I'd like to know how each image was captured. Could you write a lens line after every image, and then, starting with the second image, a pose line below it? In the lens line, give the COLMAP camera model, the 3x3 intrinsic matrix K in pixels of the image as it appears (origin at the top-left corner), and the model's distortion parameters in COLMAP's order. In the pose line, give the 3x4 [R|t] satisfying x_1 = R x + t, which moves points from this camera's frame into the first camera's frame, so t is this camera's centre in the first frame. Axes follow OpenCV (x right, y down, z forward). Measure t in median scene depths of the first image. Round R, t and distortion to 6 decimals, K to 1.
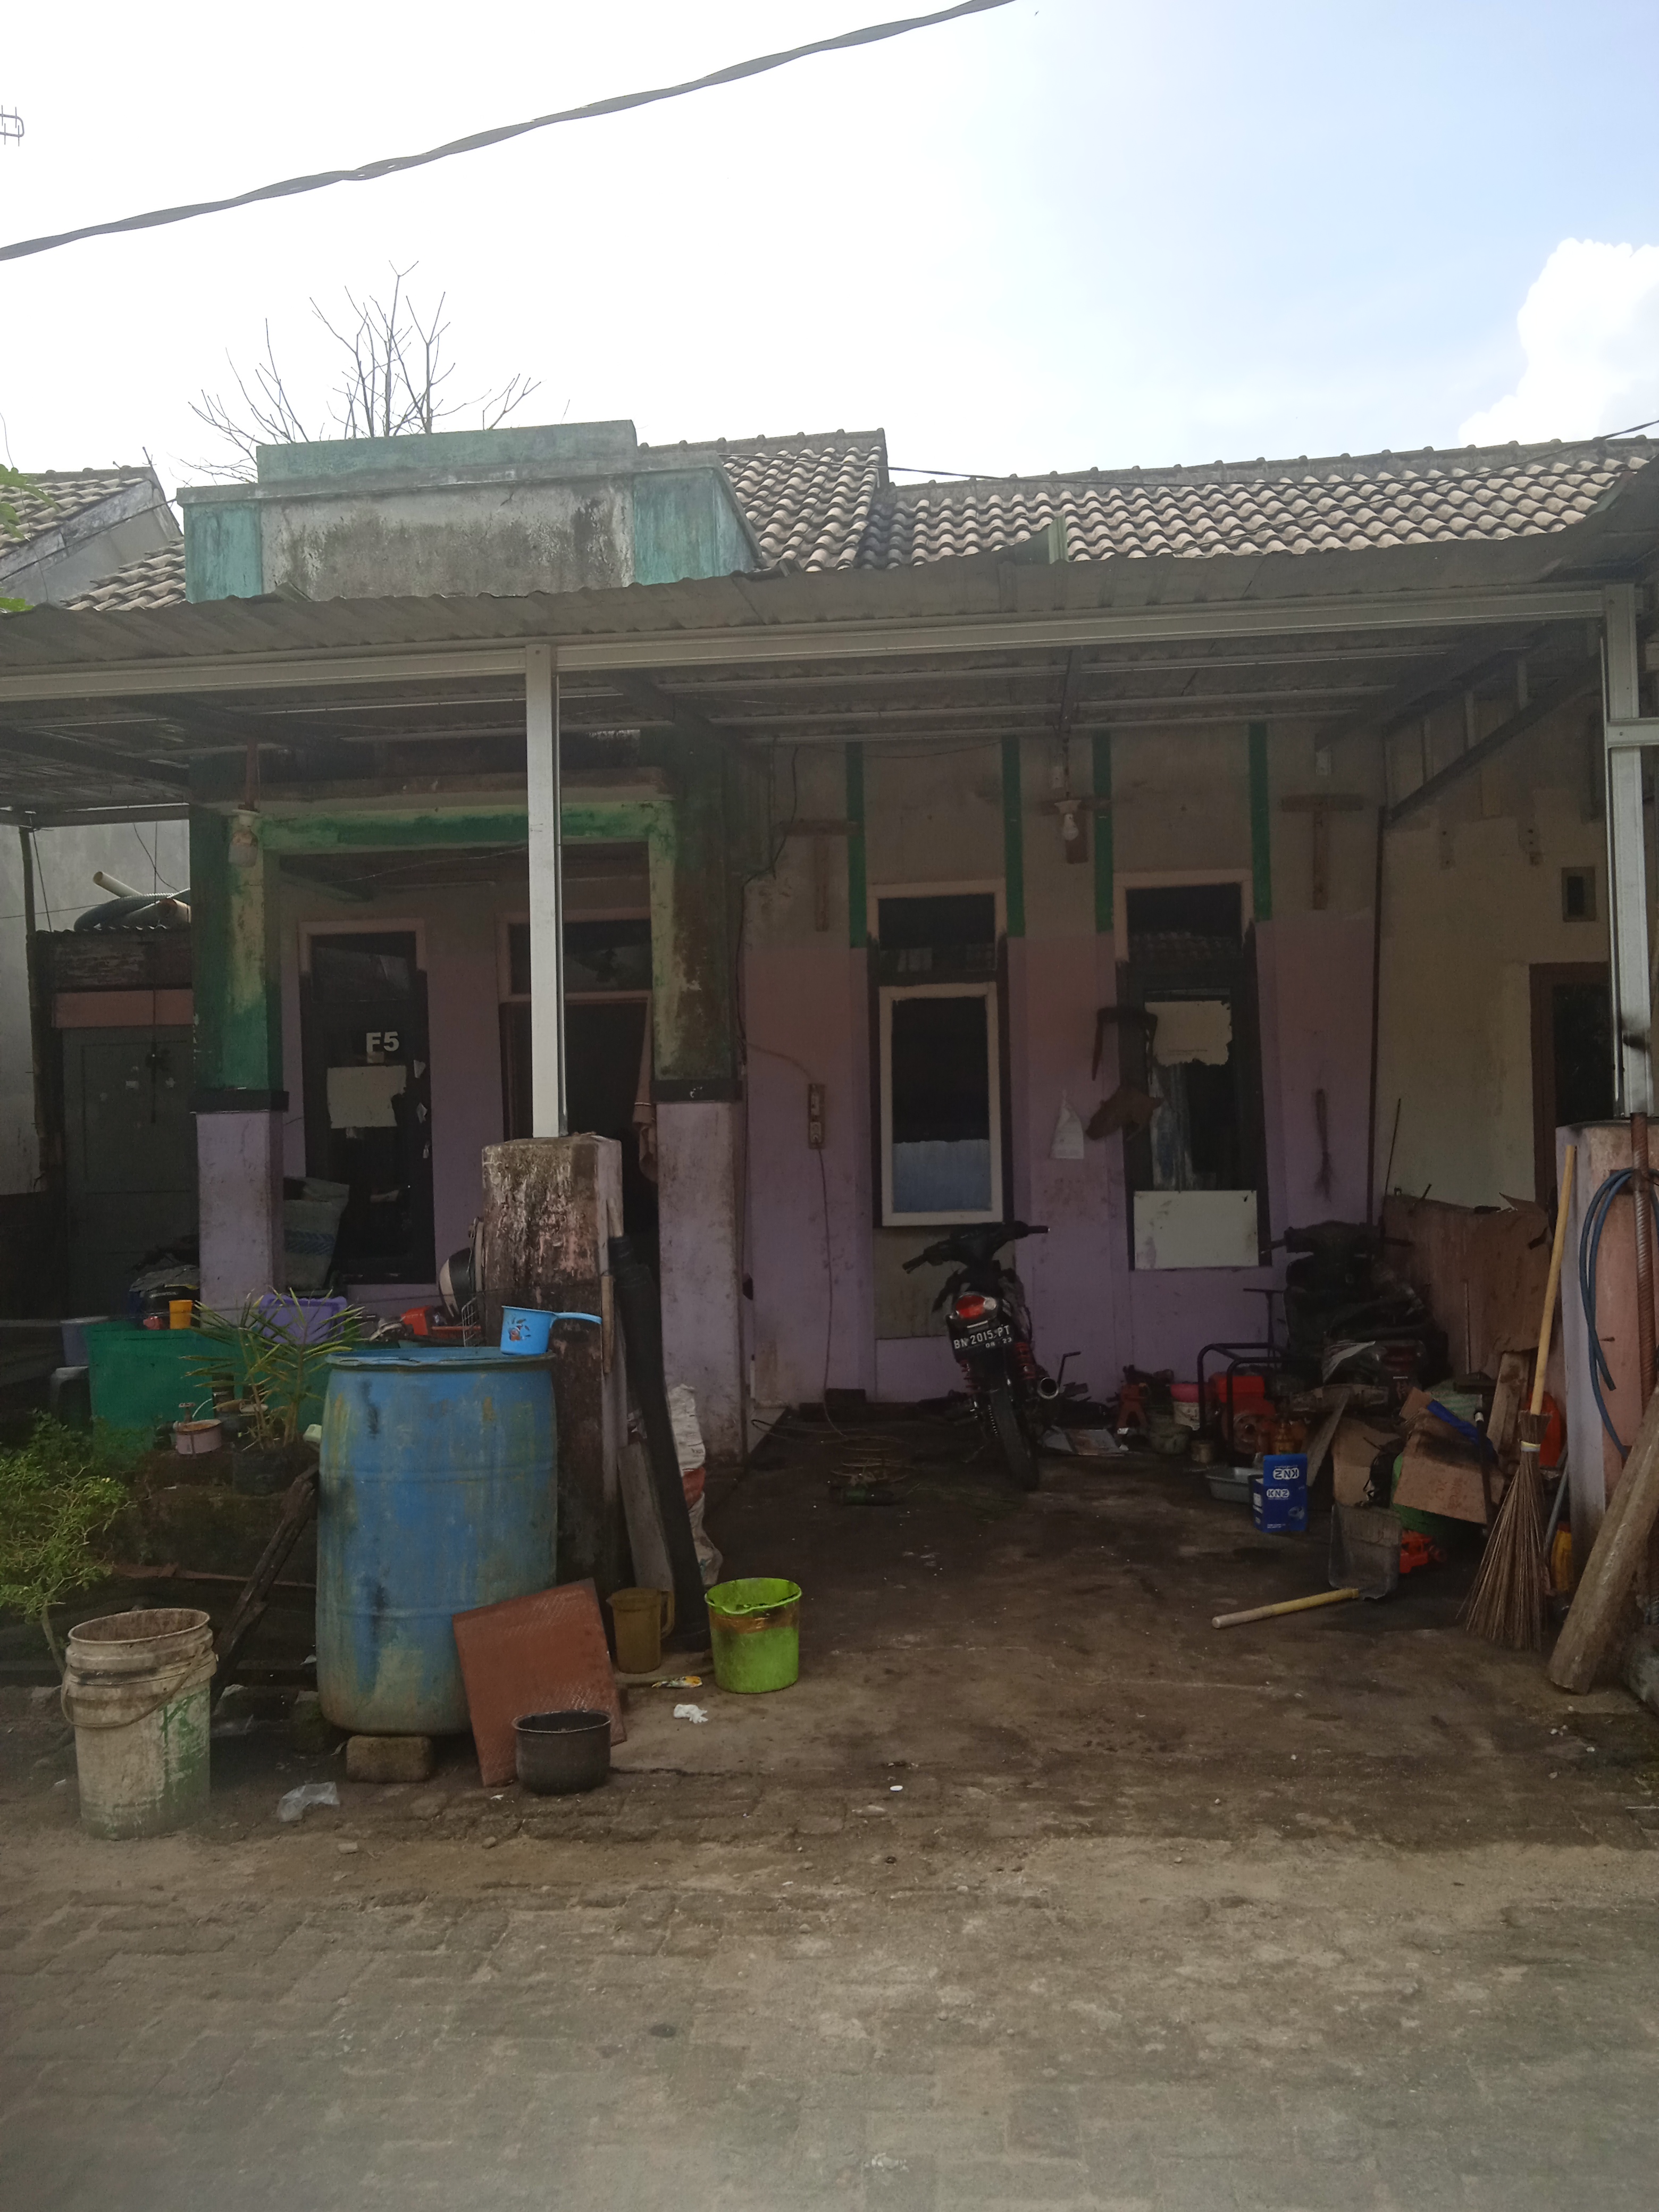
lens RADIAL K [[1828.8, 0, 854.2], [0, 1828.8, 1105.8], [0, 0, 1]] dist [0.050798, -0.002727]
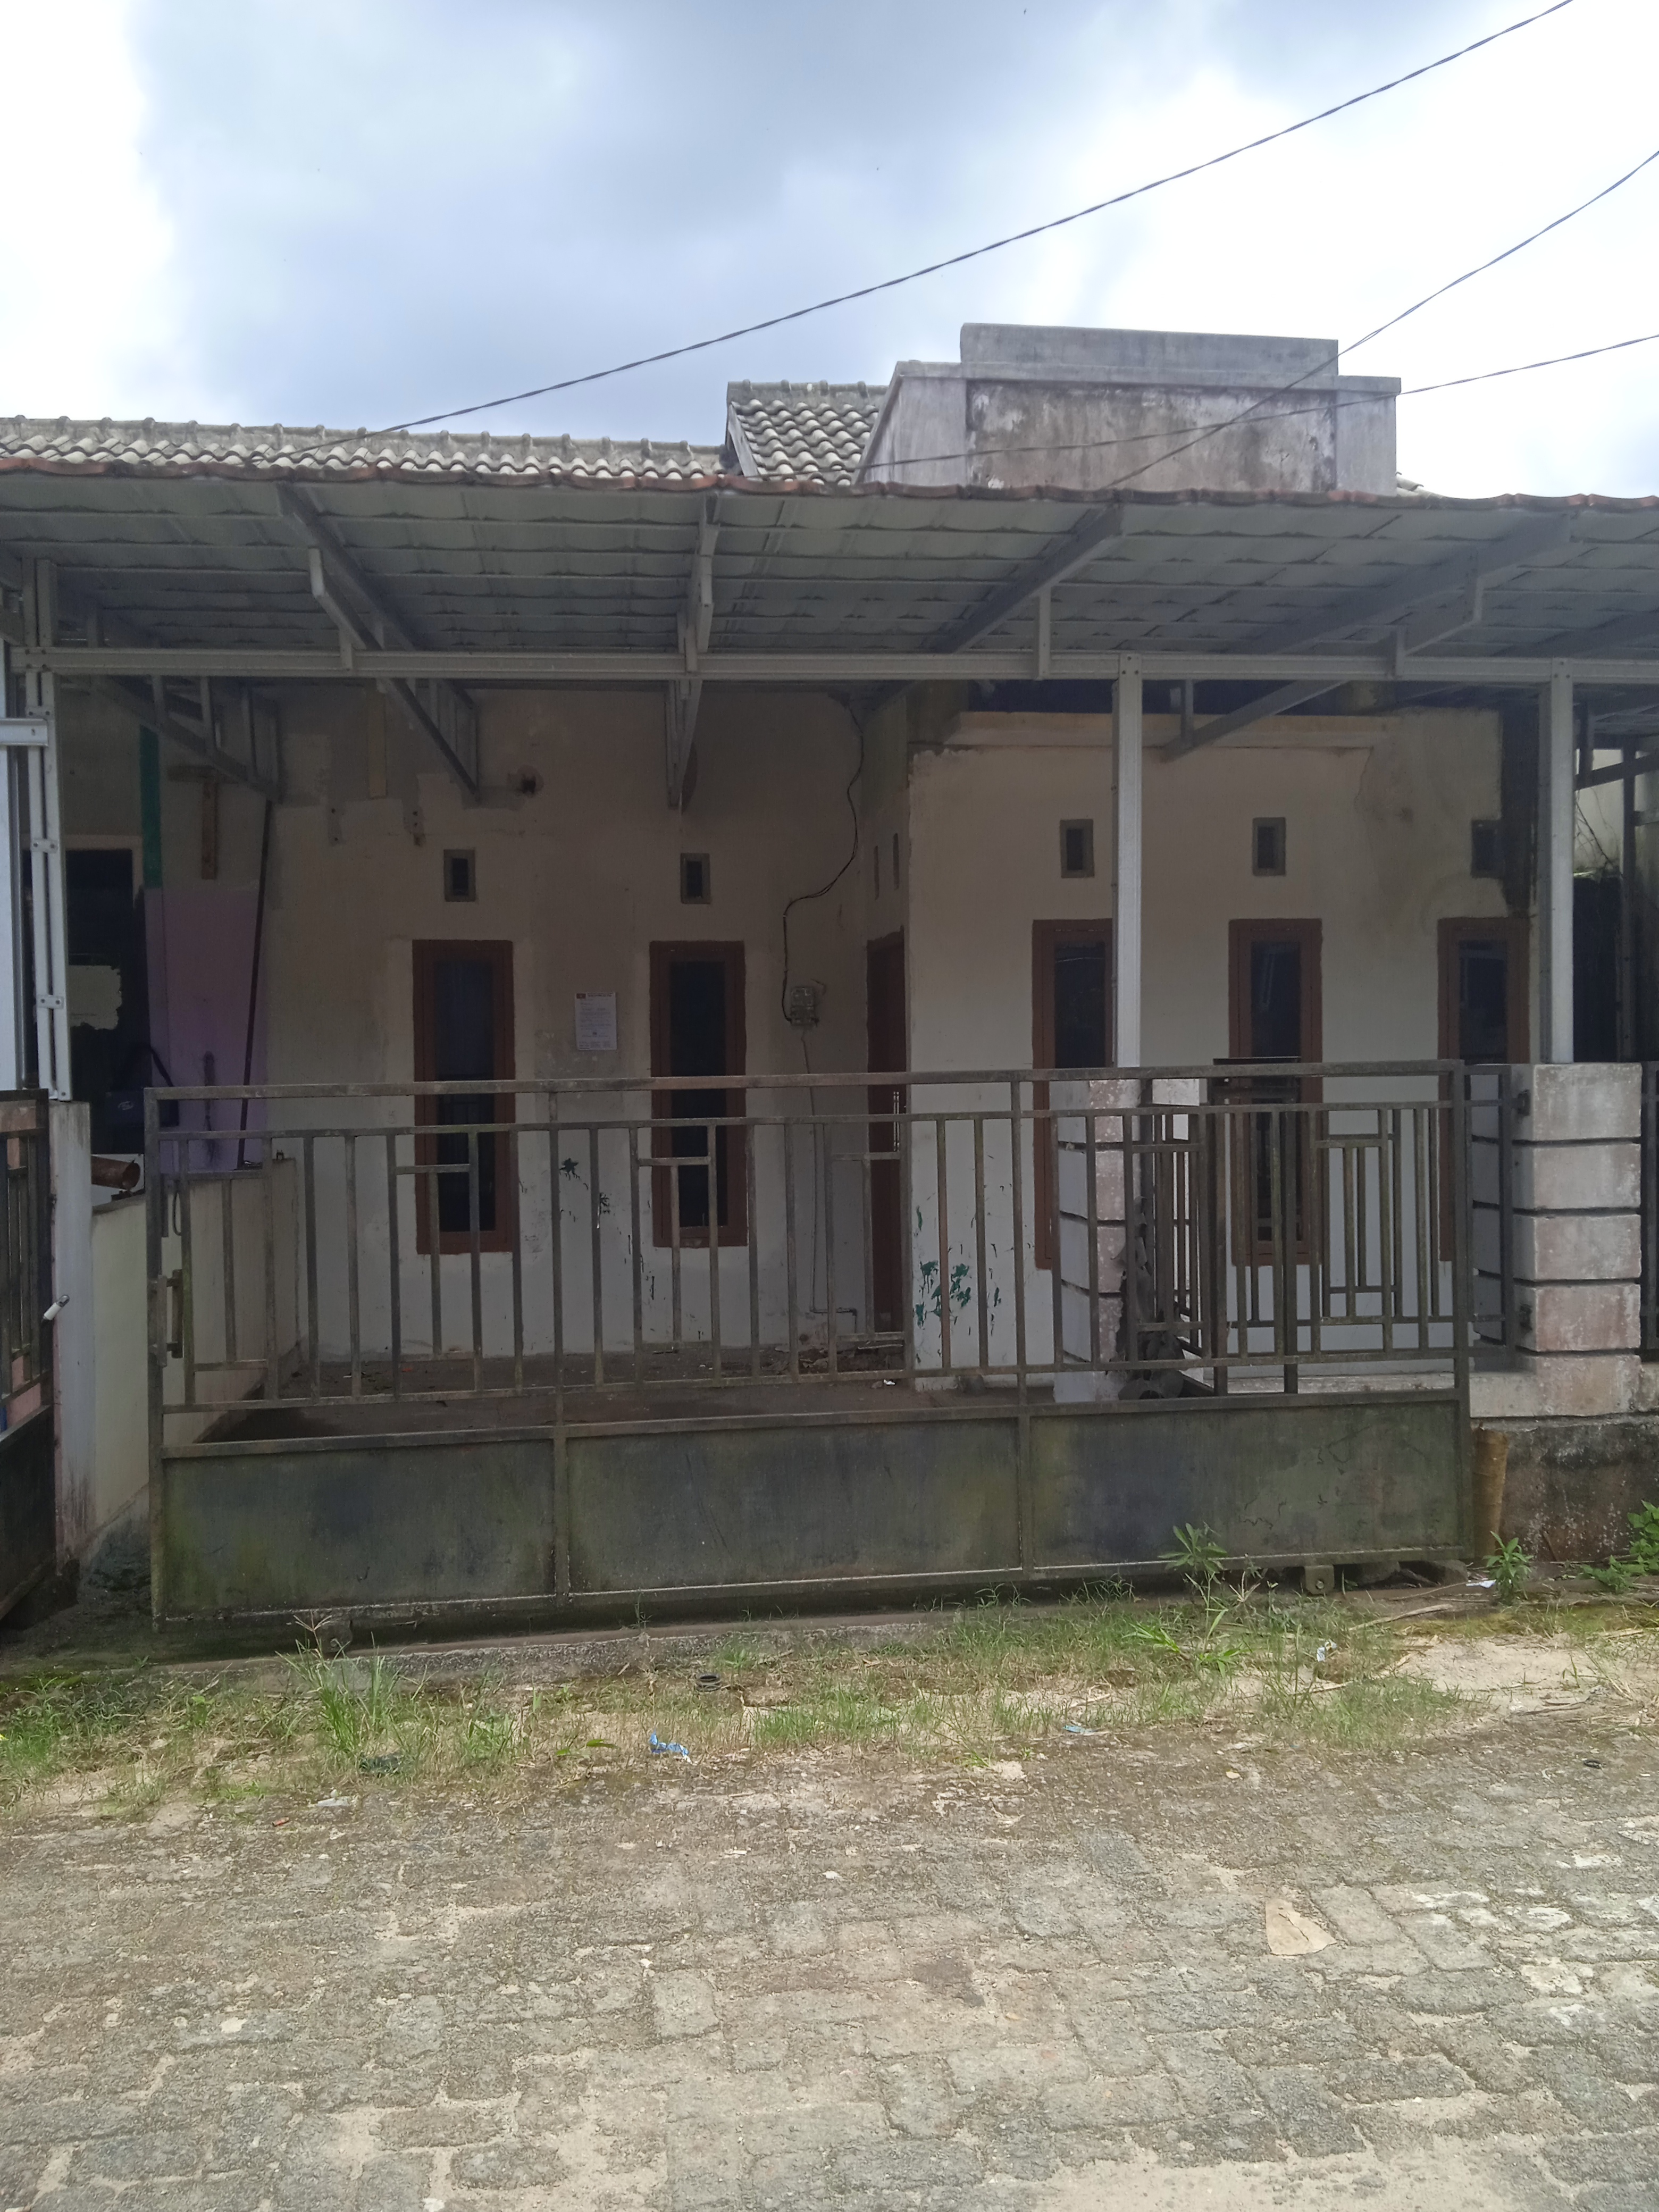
lens RADIAL K [[1814.6, 0, 840.4], [0, 1814.6, 1109.1], [0, 0, 1]] dist [0.046800, -0.008934]
pose [[0.976176, 0.010075, 0.216744, 0.418532], [-0.016961, 0.999408, 0.029933, -0.017172], [-0.216314, -0.032896, 0.975769, -0.079236]]
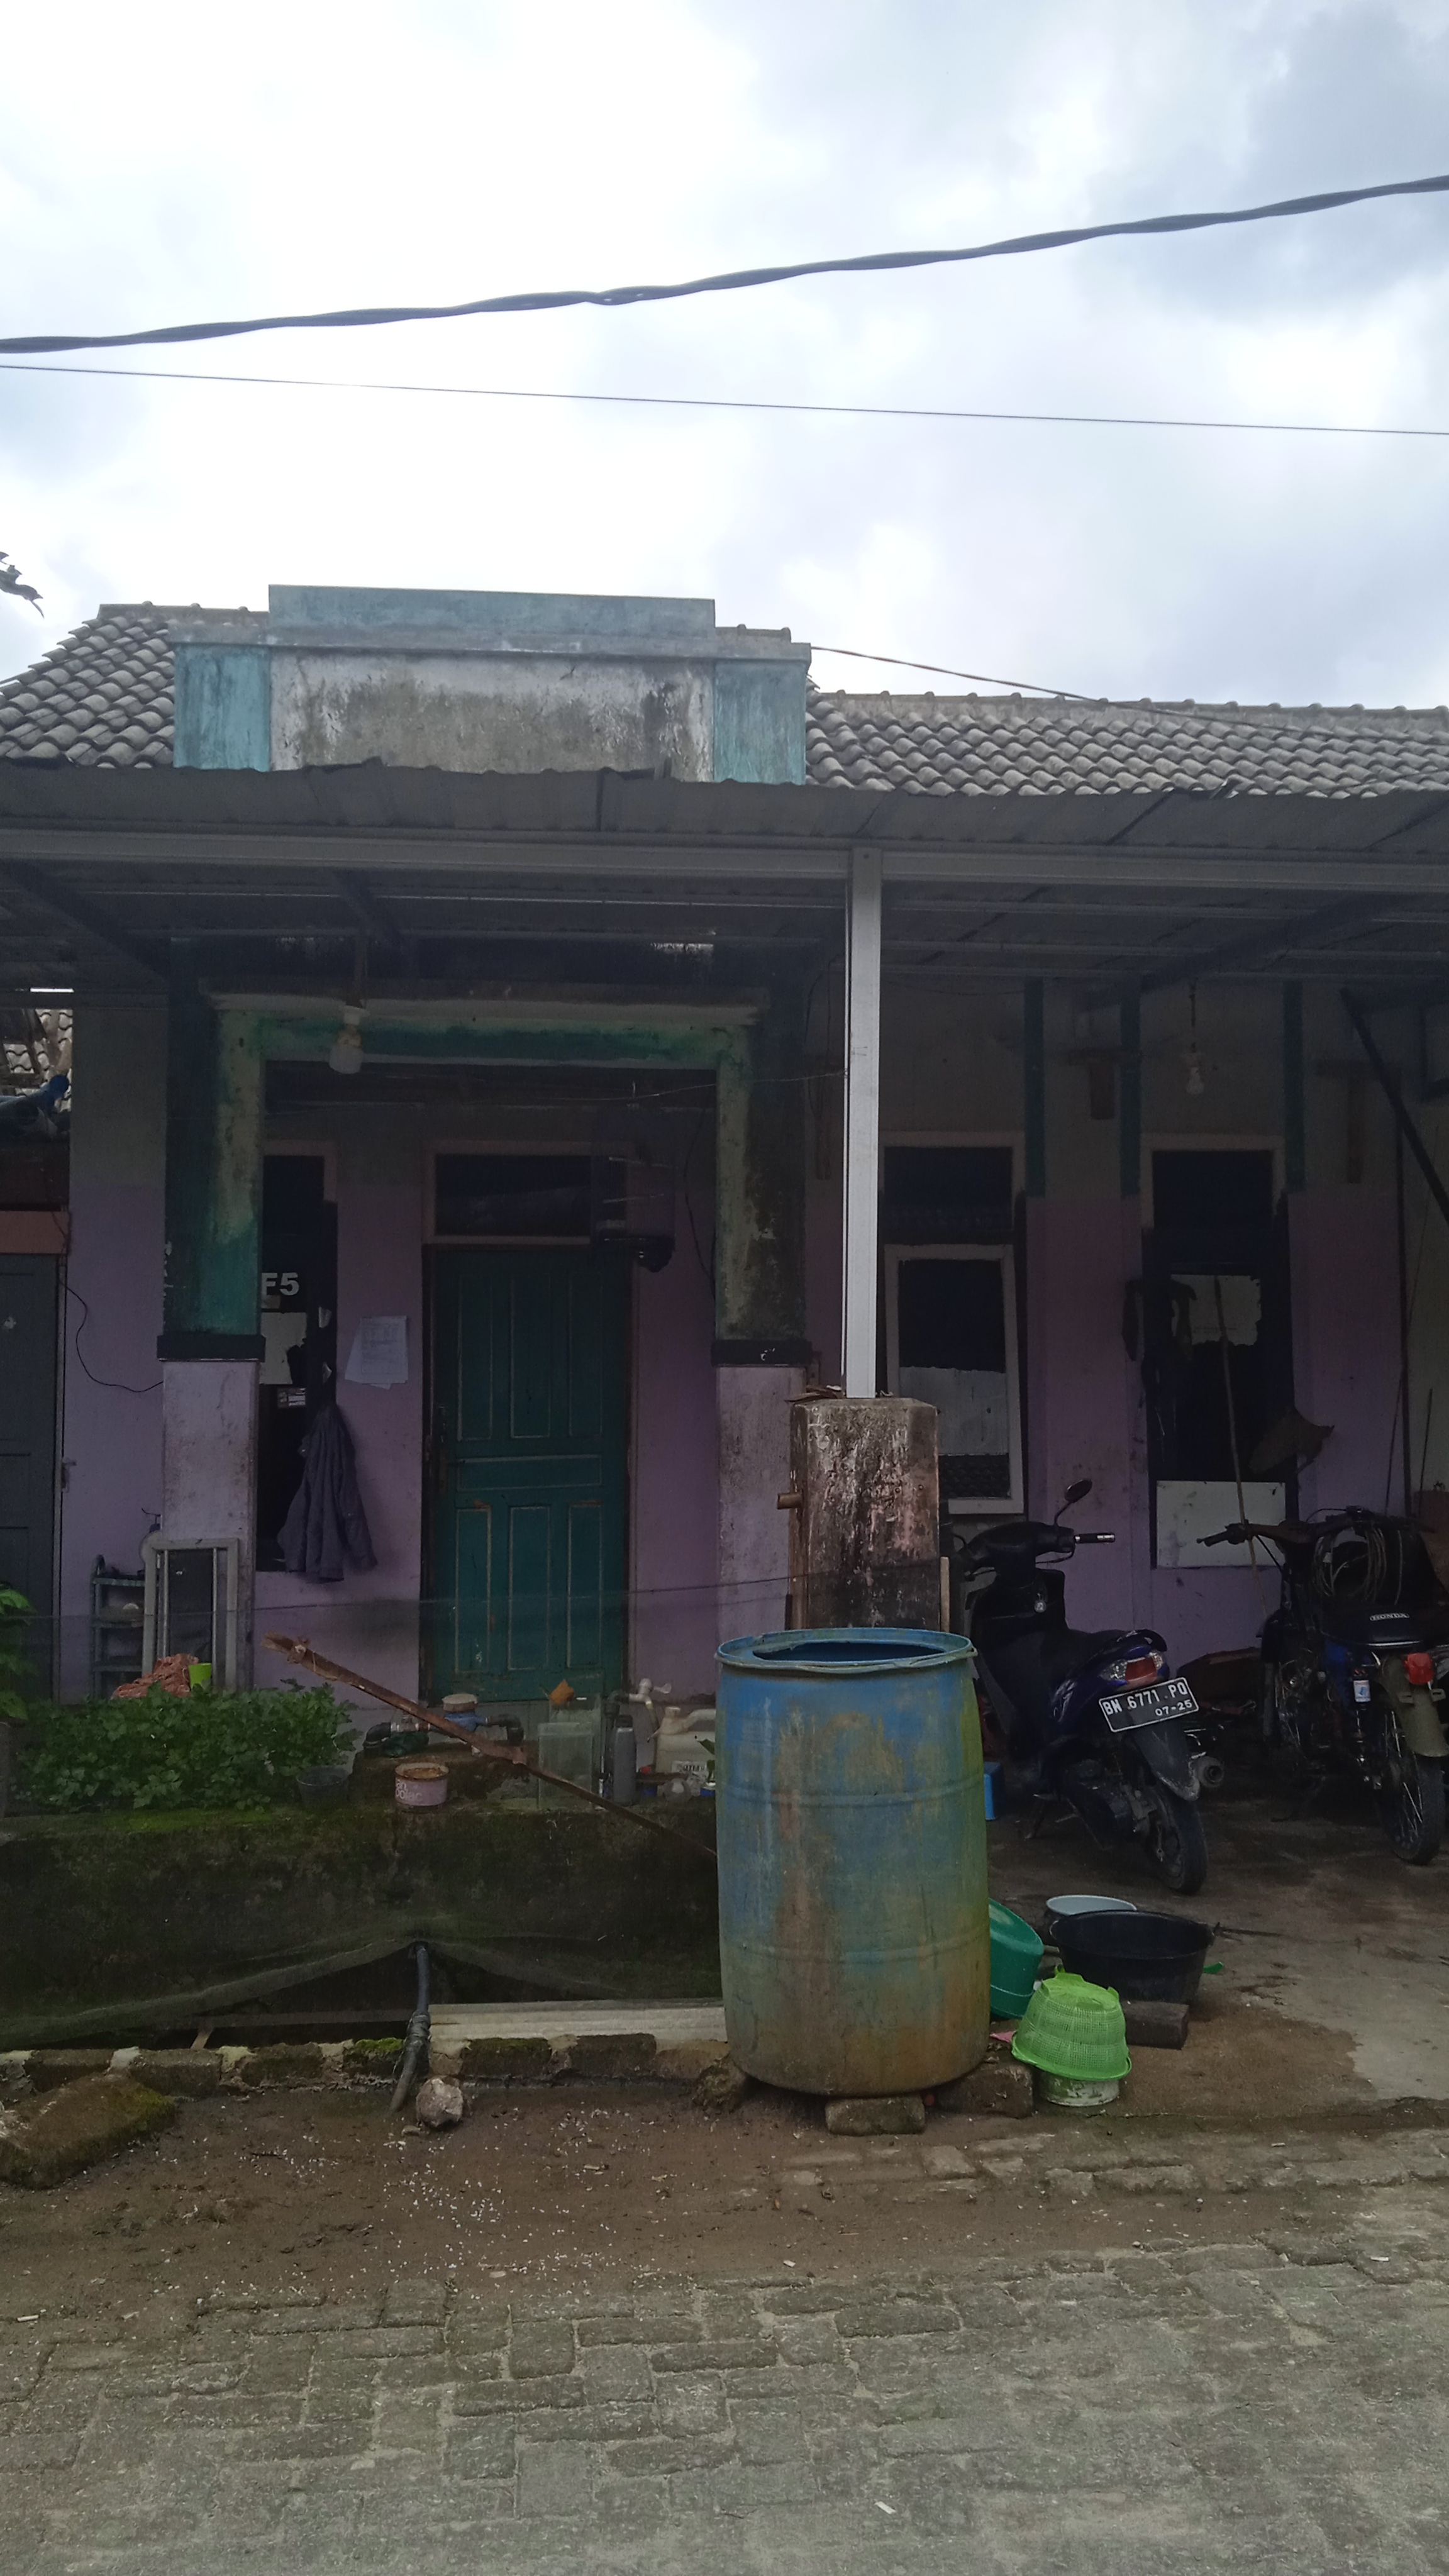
lens RADIAL K [[2095.2, 0, 724.5], [0, 2095.2, 1288.0], [0, 0, 1]] dist [0.079232, -0.005542]
pose [[0.980729, 0.040038, 0.191226, -0.293531], [-0.030855, 0.998234, -0.050764, 0.012018], [-0.192921, 0.043885, 0.980232, 0.011438]]
